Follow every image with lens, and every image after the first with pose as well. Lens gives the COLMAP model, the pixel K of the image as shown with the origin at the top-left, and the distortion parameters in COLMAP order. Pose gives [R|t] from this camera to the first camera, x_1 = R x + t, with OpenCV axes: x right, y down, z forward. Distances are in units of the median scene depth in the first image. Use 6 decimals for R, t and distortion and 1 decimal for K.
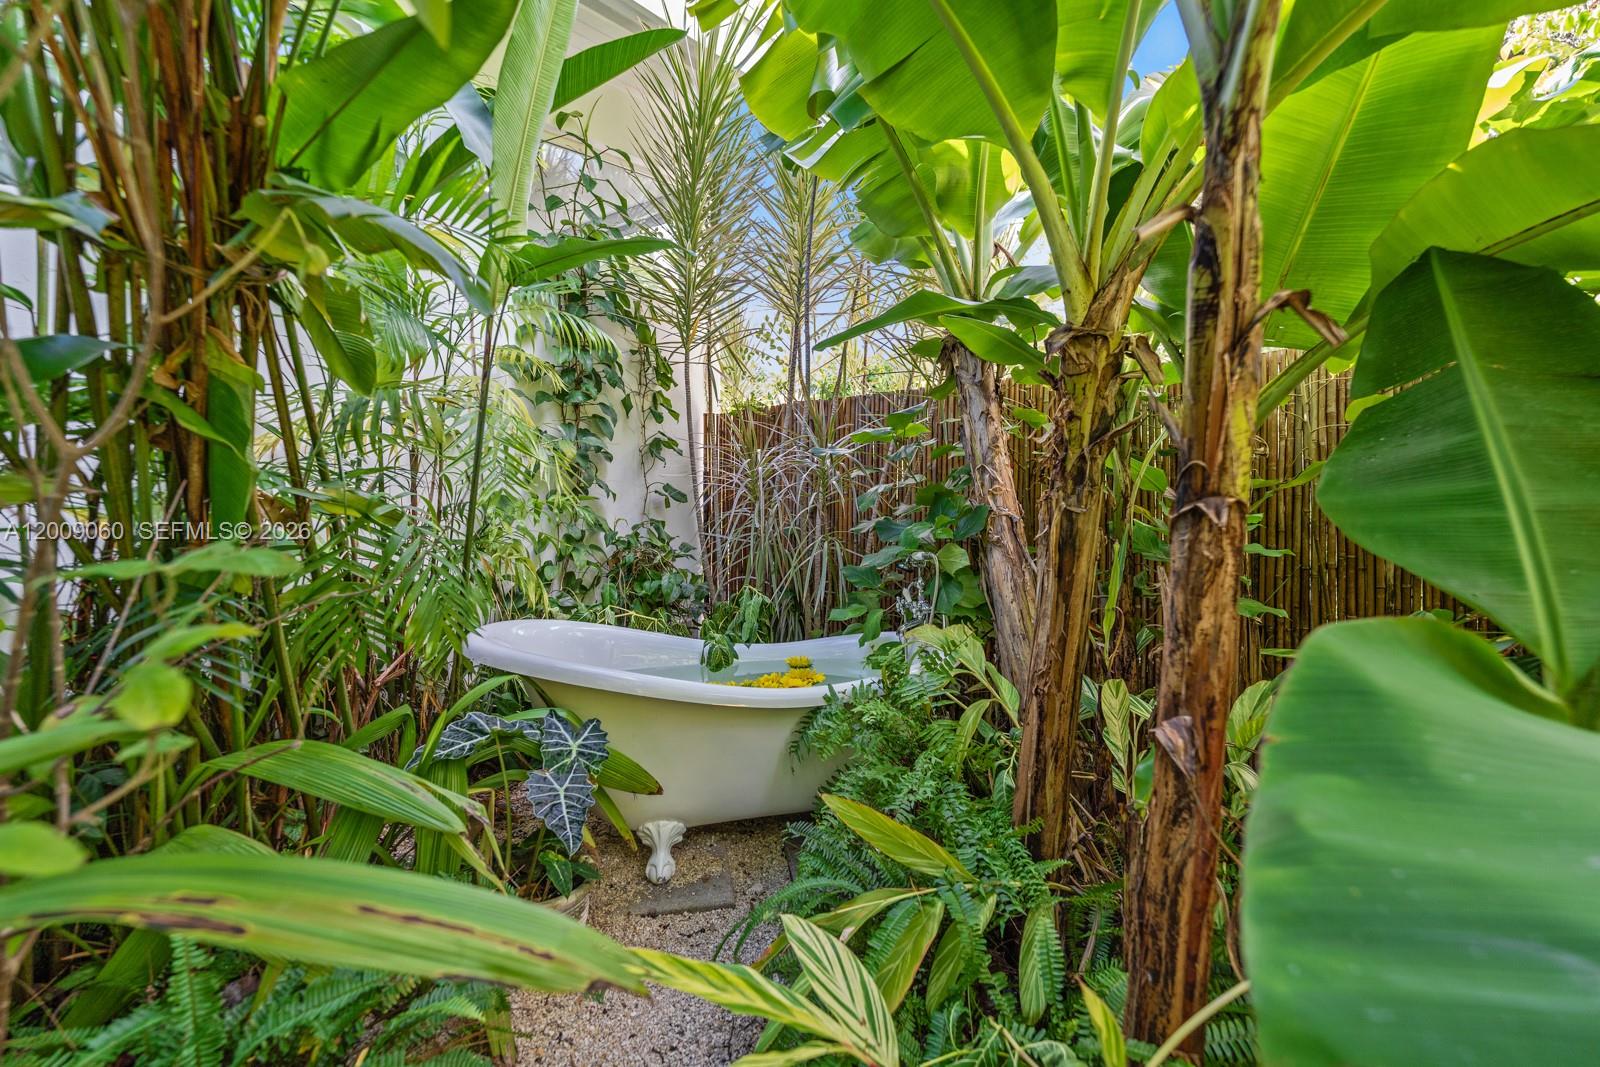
lens RADIAL K [[631.4, 0, 791.7], [0, 631.4, 539.8], [0, 0, 1]] dist [0.001746, -0.000111]
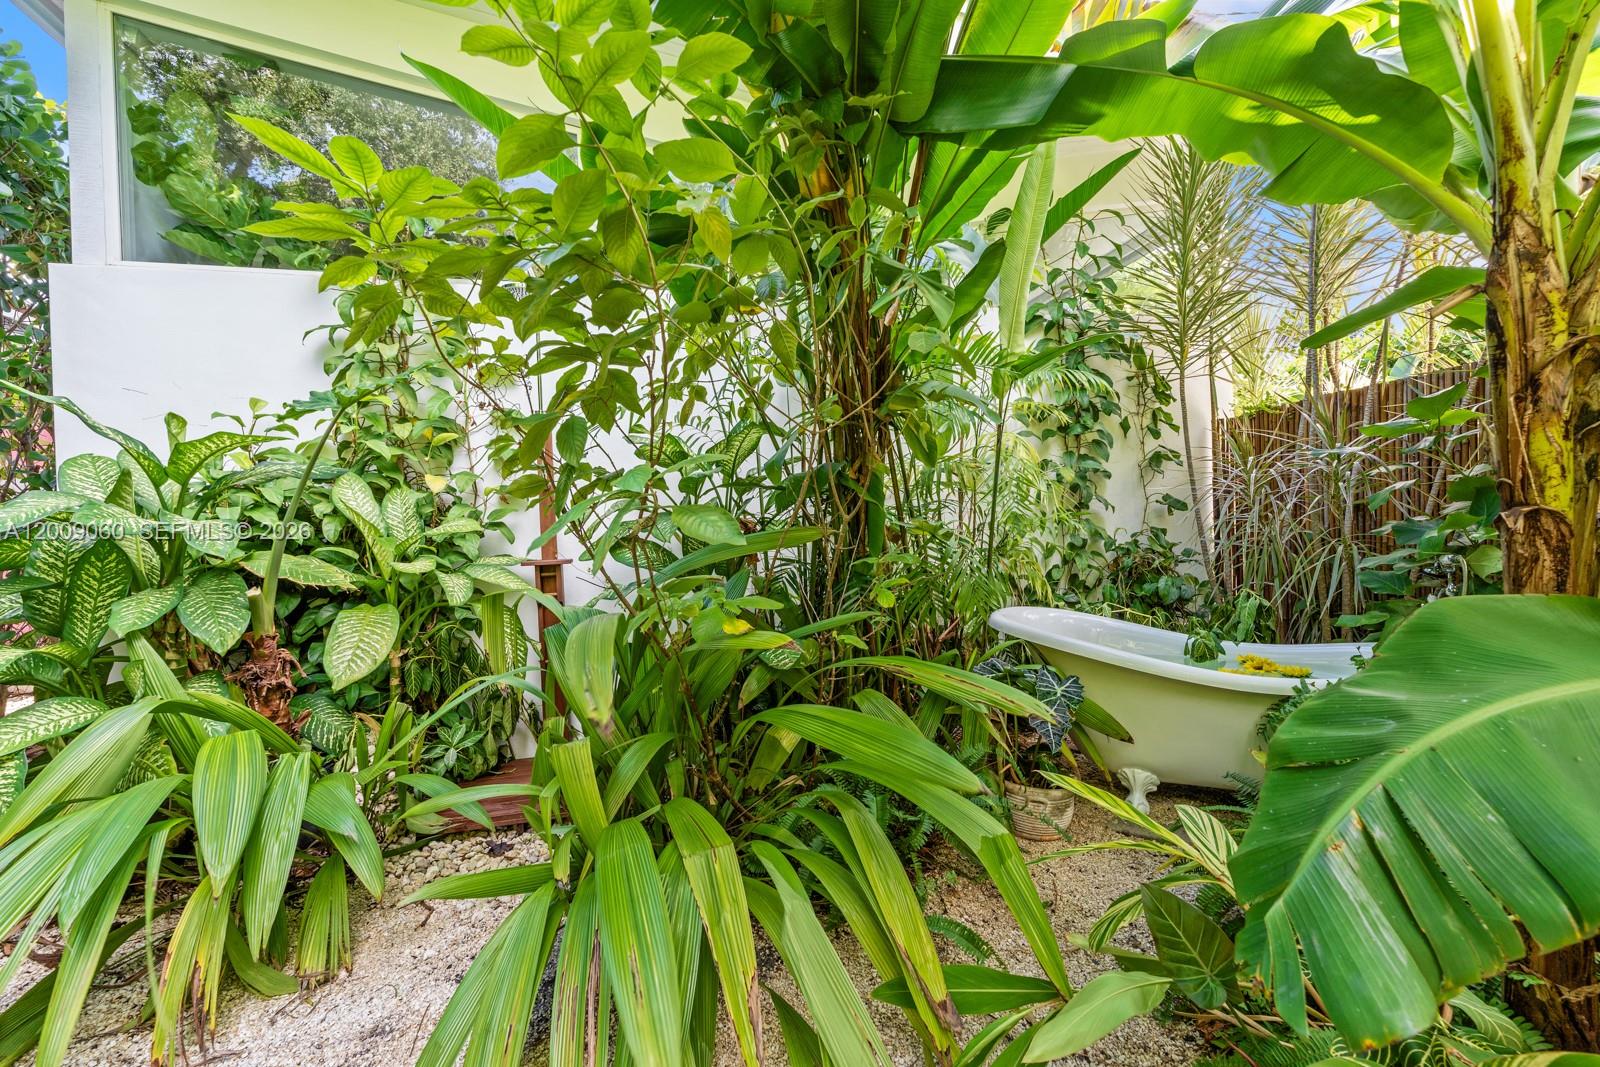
lens RADIAL K [[631.4, 0, 791.7], [0, 631.4, 539.8], [0, 0, 1]] dist [0.001746, -0.000111]
pose [[0.695973, -0.023555, -0.717682, 0.148506], [0.014693, 0.999720, -0.018563, 0.000174], [0.717918, 0.002374, 0.696124, -0.241160]]
